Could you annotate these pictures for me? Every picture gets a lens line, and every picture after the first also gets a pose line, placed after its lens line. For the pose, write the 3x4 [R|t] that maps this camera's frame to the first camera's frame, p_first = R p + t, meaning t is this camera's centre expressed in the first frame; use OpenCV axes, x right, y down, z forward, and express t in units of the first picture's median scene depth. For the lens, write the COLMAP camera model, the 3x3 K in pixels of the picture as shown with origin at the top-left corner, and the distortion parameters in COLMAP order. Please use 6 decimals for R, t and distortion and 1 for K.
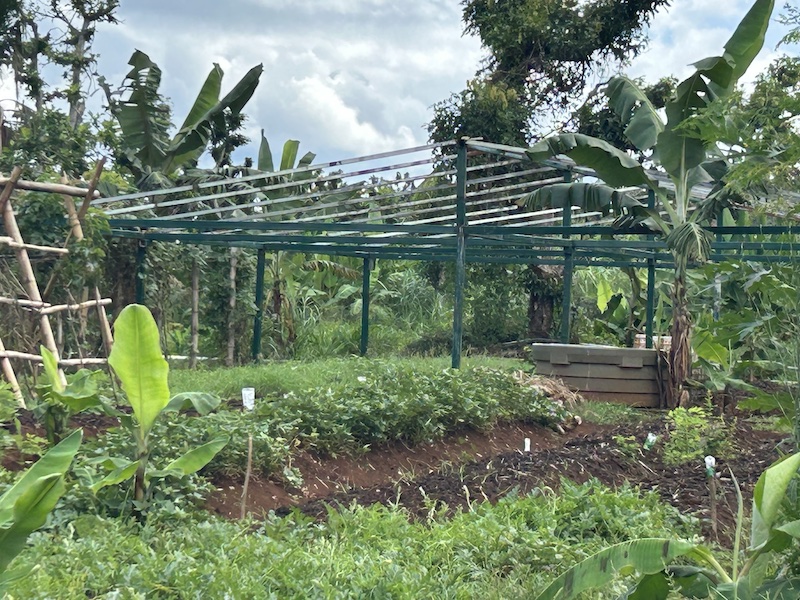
lens RADIAL K [[2637.4, 0, 400.0], [0, 2637.4, 300.0], [0, 0, 1]] dist [0.013754, 0.905277]
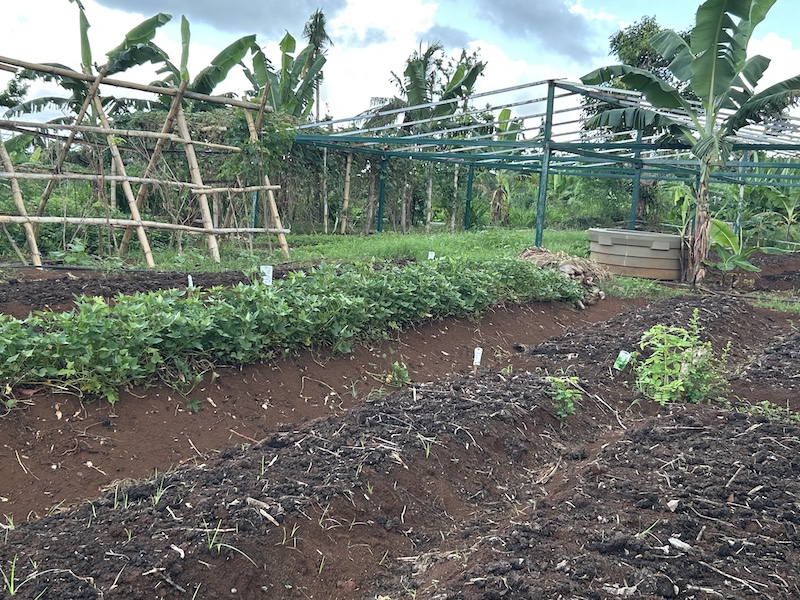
lens RADIAL K [[962.5, 0, 401.1], [0, 962.5, 319.8], [0, 0, 1]] dist [0.061052, -0.030901]
pose [[0.975381, 0.058852, -0.212527, 0.066131], [-0.031491, 0.991027, 0.129903, 0.001678], [0.218265, -0.120012, 0.968482, 0.498552]]
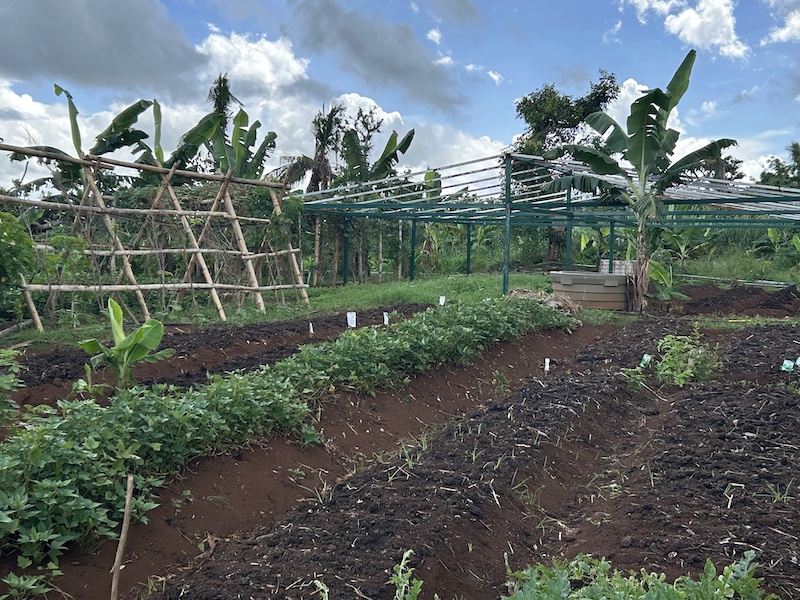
lens RADIAL K [[952.4, 0, 400.0], [0, 952.4, 300.0], [0, 0, 1]] dist [0.080148, -0.003940]
pose [[0.994461, -0.006834, -0.104887, 0.018917], [0.013180, 0.998116, 0.059931, -0.003355], [0.104280, -0.060981, 0.992677, 0.388470]]
